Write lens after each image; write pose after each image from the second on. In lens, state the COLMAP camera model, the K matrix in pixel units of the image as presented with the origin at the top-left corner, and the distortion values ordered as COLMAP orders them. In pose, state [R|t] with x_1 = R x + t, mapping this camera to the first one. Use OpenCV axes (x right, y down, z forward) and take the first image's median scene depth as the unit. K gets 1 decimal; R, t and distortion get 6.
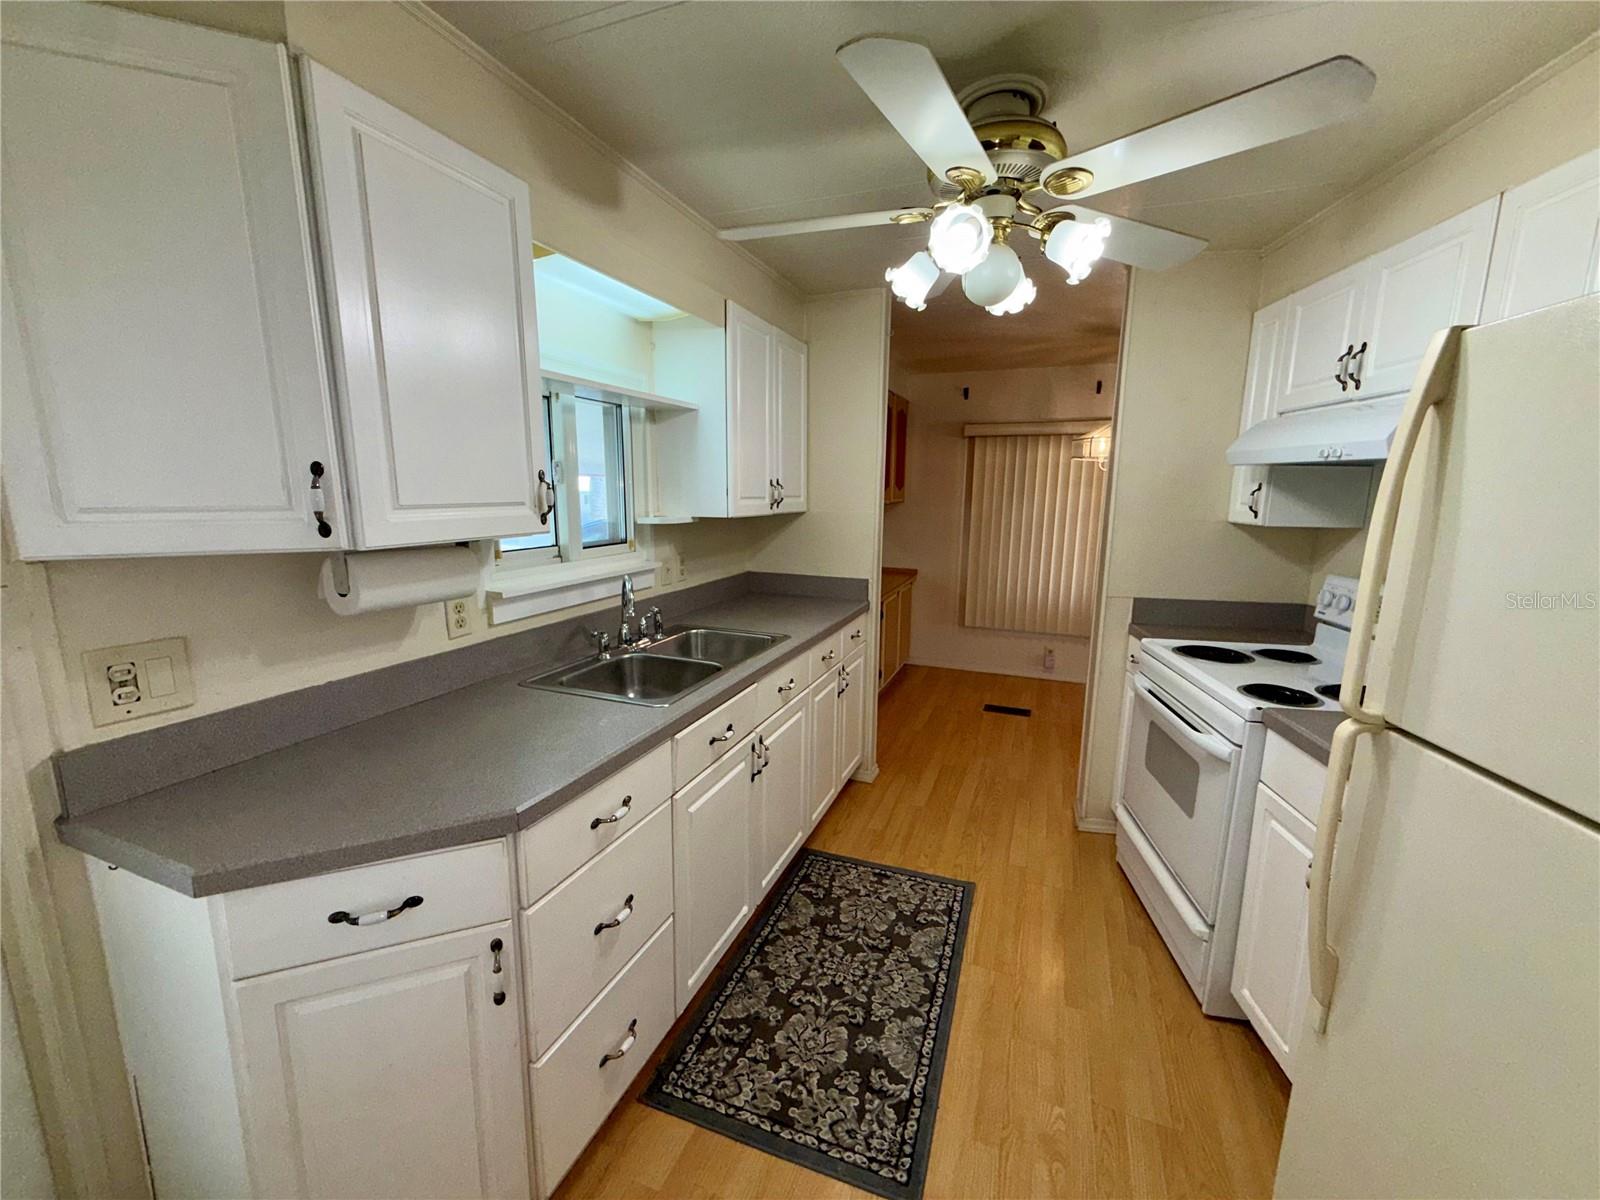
lens RADIAL K [[641.5, 0, 795.3], [0, 641.5, 601.2], [0, 0, 1]] dist [-0.001804, -0.000168]
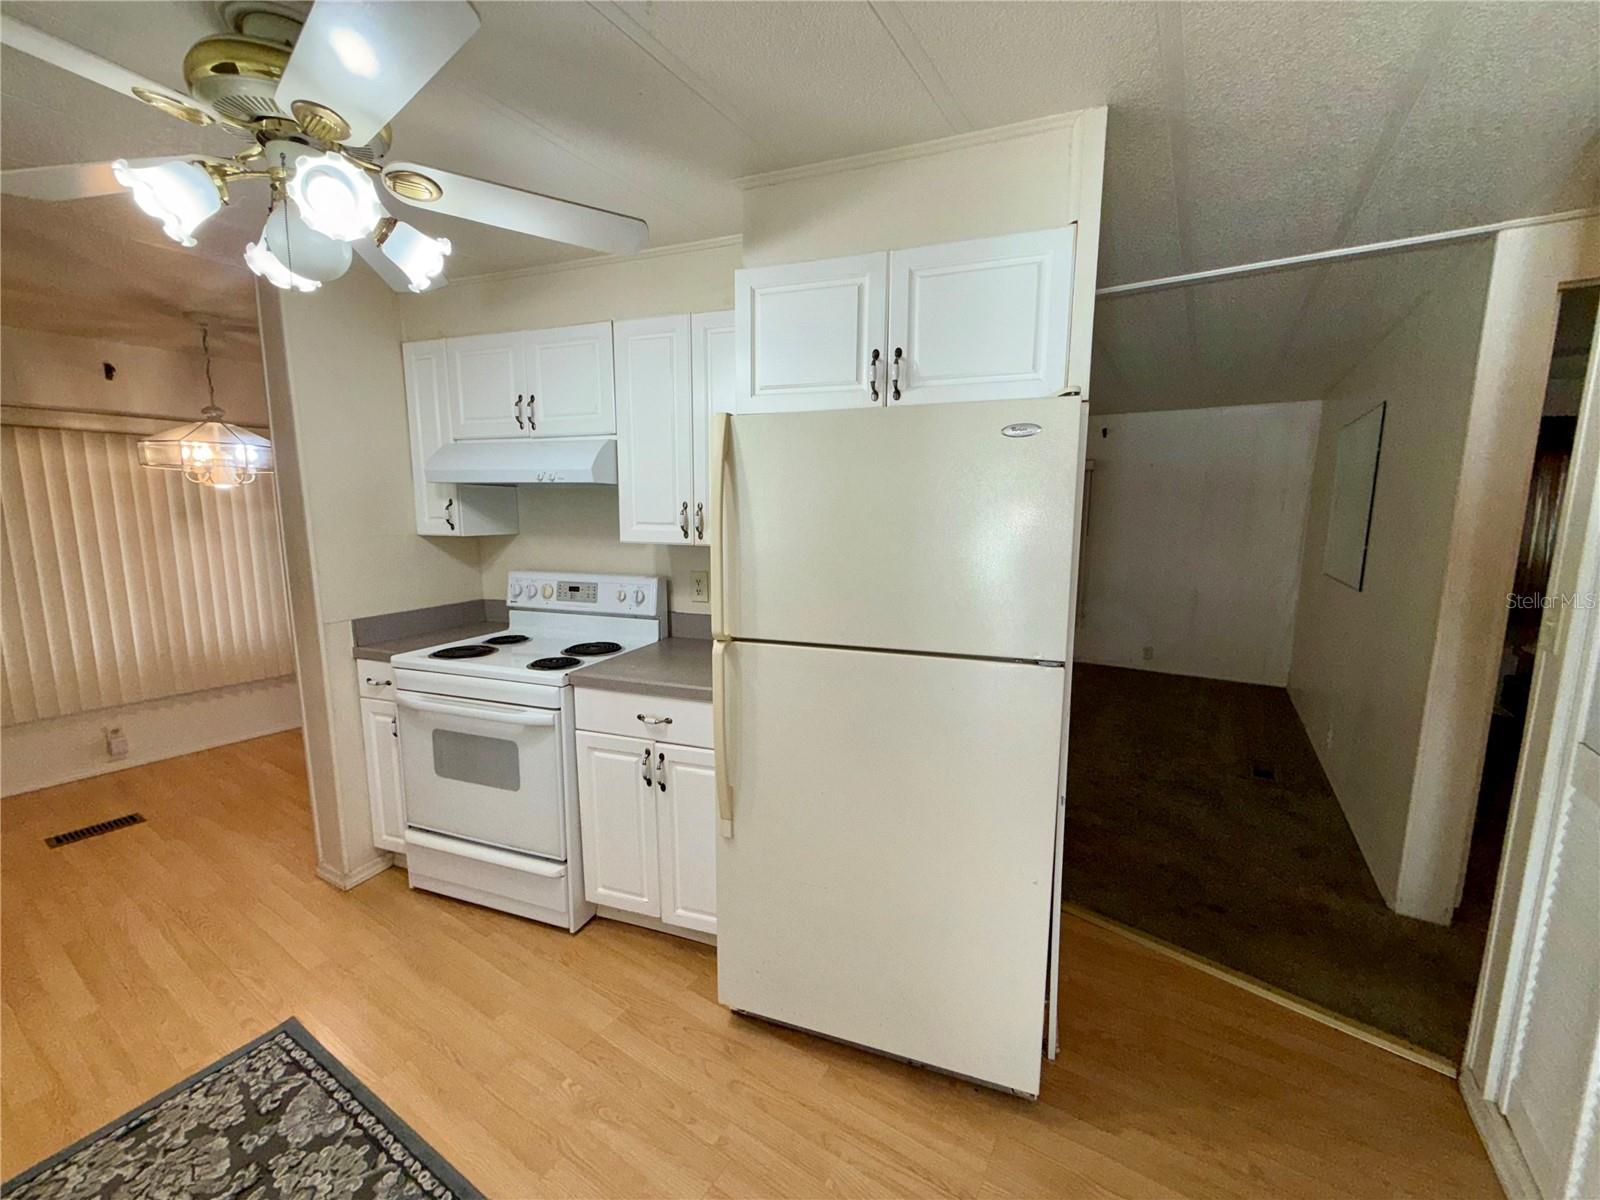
lens RADIAL K [[641.5, 0, 795.9], [0, 641.5, 600.7], [0, 0, 1]] dist [-0.001804, -0.000168]
pose [[0.173778, -0.144247, 0.974163, -0.323397], [0.172254, 0.978416, 0.114149, -0.033709], [-0.969603, 0.147967, 0.194875, 0.219870]]
